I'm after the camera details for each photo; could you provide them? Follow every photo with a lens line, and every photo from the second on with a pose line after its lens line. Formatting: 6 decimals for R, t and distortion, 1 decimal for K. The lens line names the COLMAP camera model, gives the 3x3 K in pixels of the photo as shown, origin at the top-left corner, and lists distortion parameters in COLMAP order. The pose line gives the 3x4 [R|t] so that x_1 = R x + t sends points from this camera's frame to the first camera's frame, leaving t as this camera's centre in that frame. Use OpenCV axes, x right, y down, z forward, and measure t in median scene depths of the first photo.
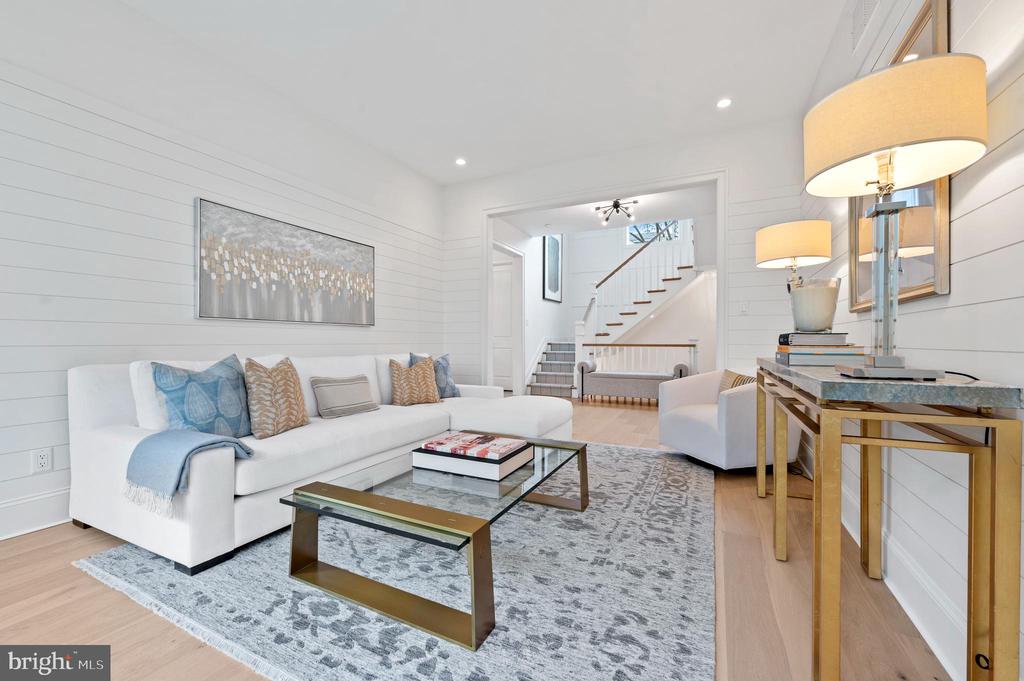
lens RADIAL K [[415.2, 0, 512.2], [0, 415.2, 344.0], [0, 0, 1]] dist [-0.001528, -0.001165]
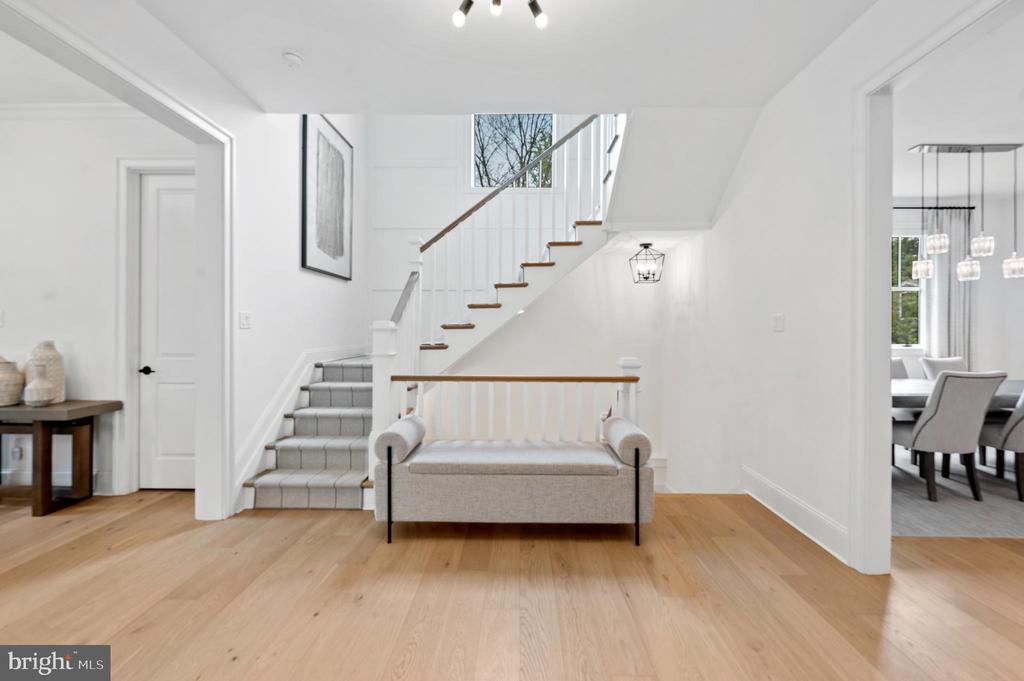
lens RADIAL K [[415.2, 0, 513.5], [0, 415.2, 333.4], [0, 0, 1]] dist [-0.001528, -0.001165]
pose [[0.903700, 0.000212, 0.428165, 0.096197], [-0.000894, 0.999999, 0.001390, -0.041150], [-0.428164, -0.001639, 0.903699, 0.535955]]
